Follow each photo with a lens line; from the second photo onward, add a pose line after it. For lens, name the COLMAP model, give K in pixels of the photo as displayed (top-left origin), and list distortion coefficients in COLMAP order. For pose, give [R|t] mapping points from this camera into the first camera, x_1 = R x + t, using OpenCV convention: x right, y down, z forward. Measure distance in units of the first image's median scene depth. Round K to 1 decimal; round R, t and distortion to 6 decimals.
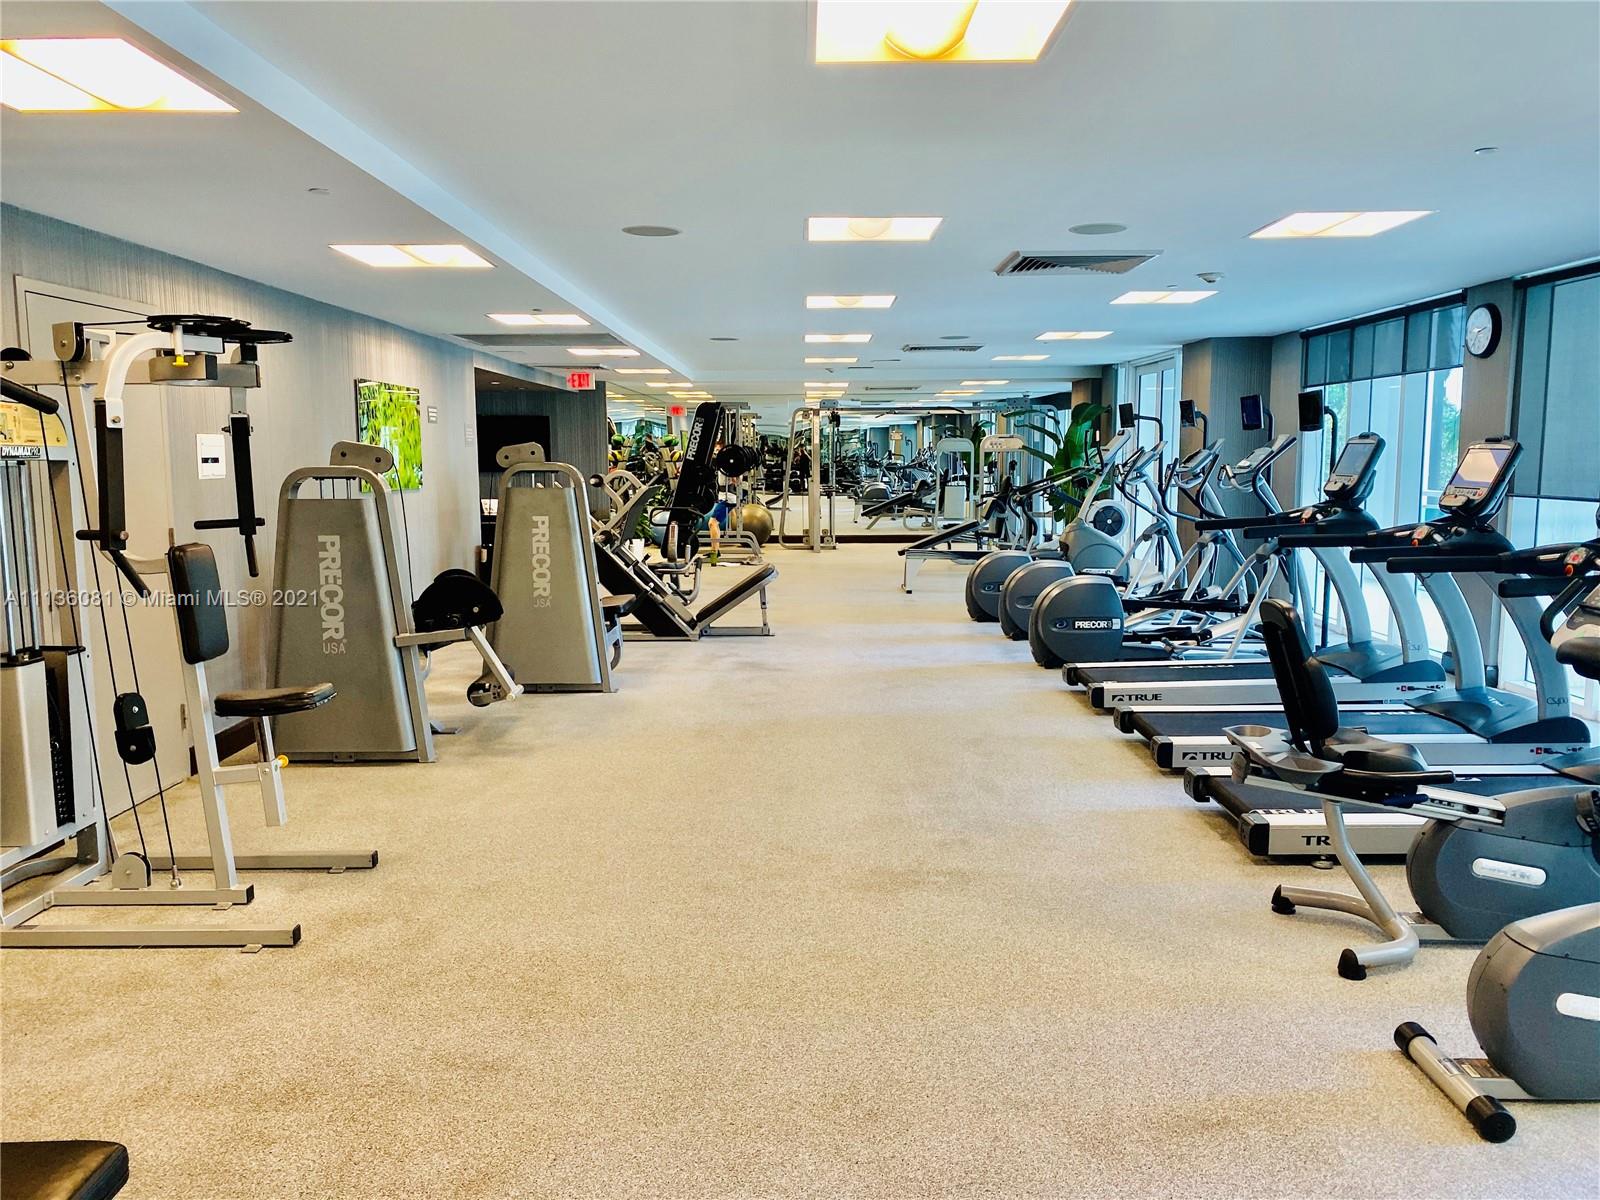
lens RADIAL K [[1171.5, 0, 800.0], [0, 1171.5, 600.0], [0, 0, 1]] dist [0.218645, -0.386124]
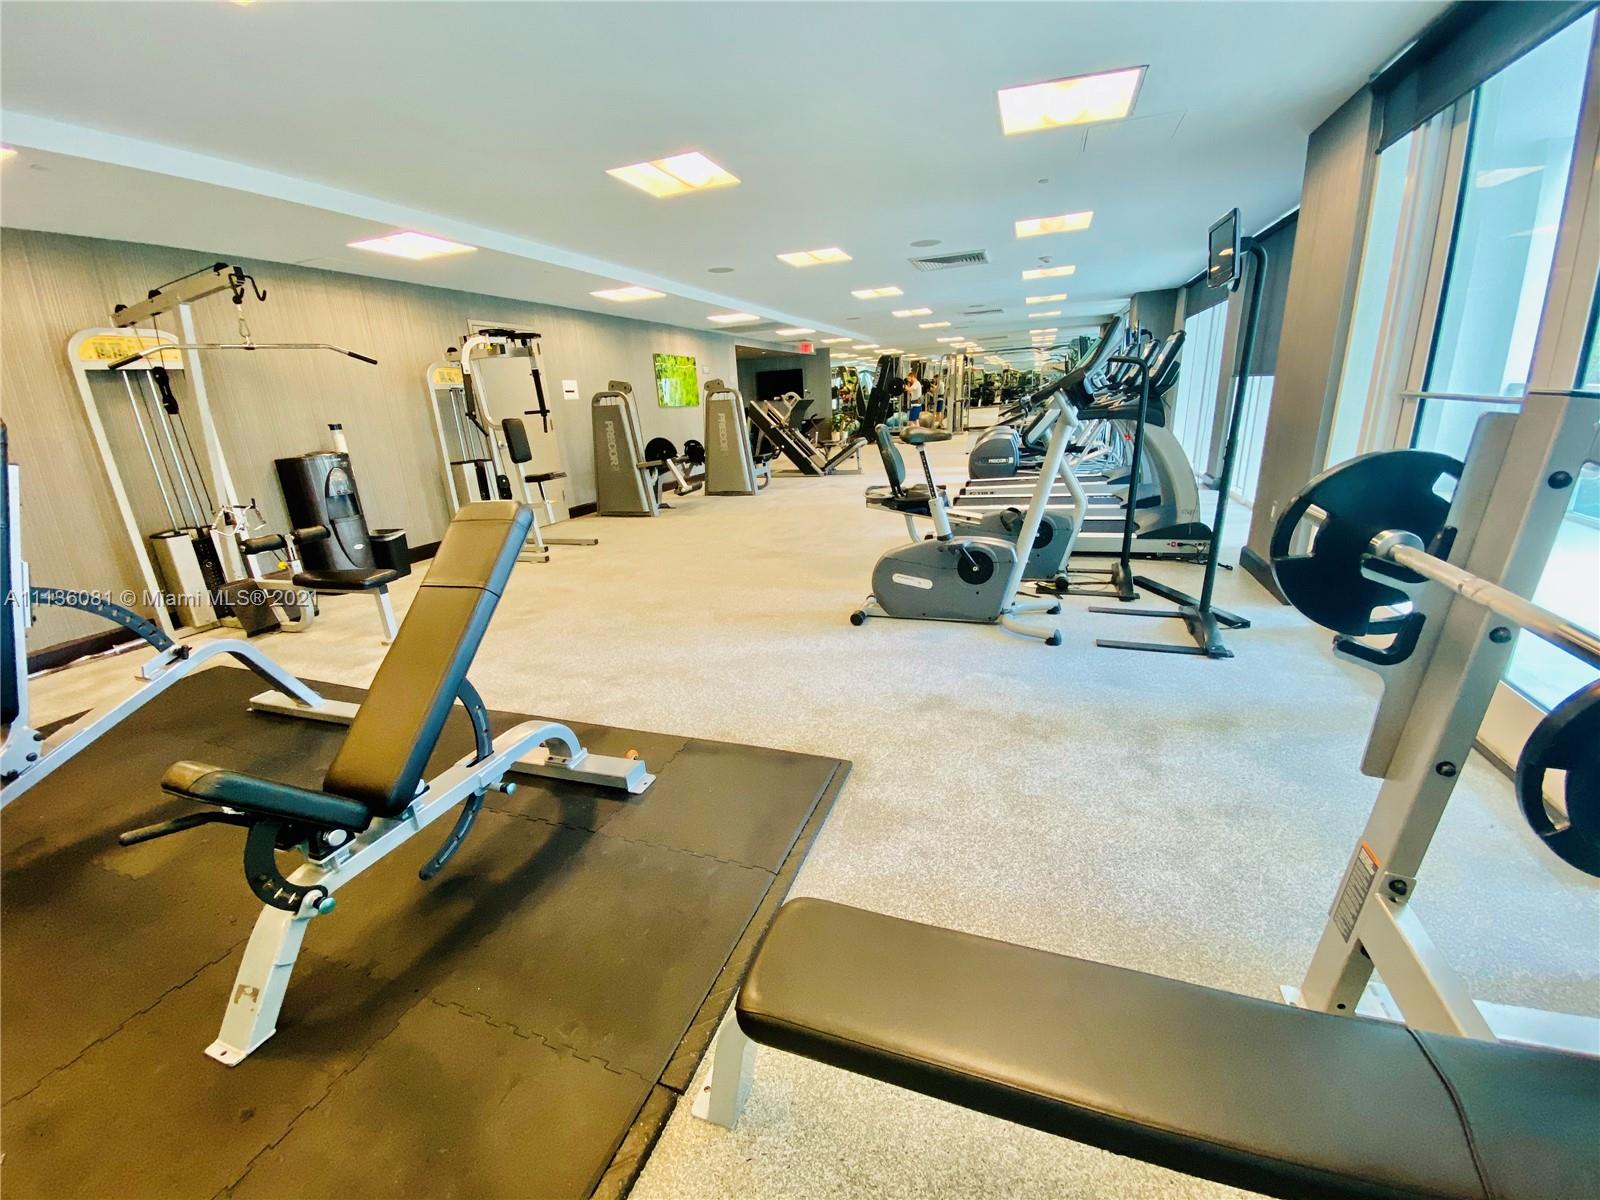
lens RADIAL K [[648.8, 0, 800.0], [0, 648.8, 600.0], [0, 0, 1]] dist [0.000055, -0.000084]
pose [[0.941131, 0.052309, -0.333969, 0.432682], [0.009556, 0.983443, 0.180965, 0.068900], [0.337906, -0.173504, 0.925049, -0.144380]]
